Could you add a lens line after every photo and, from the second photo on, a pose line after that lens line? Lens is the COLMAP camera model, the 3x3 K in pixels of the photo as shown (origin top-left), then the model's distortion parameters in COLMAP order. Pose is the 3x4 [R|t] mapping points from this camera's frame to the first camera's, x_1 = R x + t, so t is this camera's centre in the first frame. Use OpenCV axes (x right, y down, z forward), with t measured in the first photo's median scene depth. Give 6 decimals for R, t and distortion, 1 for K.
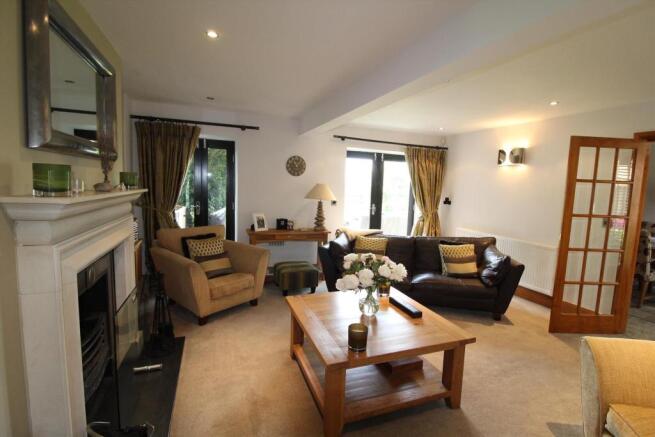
lens RADIAL K [[304.5, 0, 328.5], [0, 304.5, 214.2], [0, 0, 1]] dist [0.030192, 0.000027]
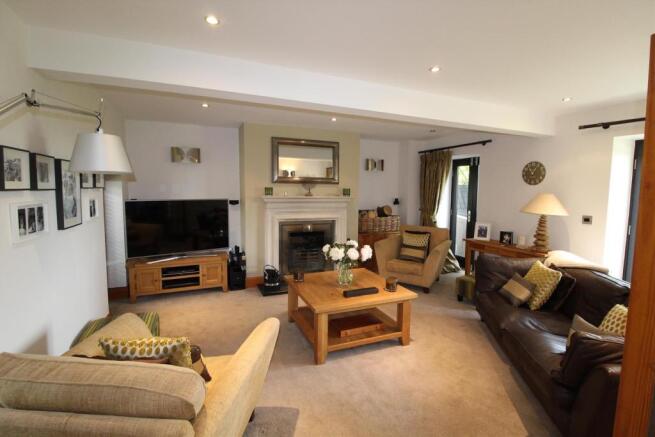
lens RADIAL K [[304.5, 0, 328.5], [0, 304.5, 214.2], [0, 0, 1]] dist [0.030192, 0.000027]
pose [[0.041459, 0.053321, -0.997716, 0.763967], [-0.109862, 0.992763, 0.048491, -0.024259], [0.993082, 0.107601, 0.047016, 0.415770]]
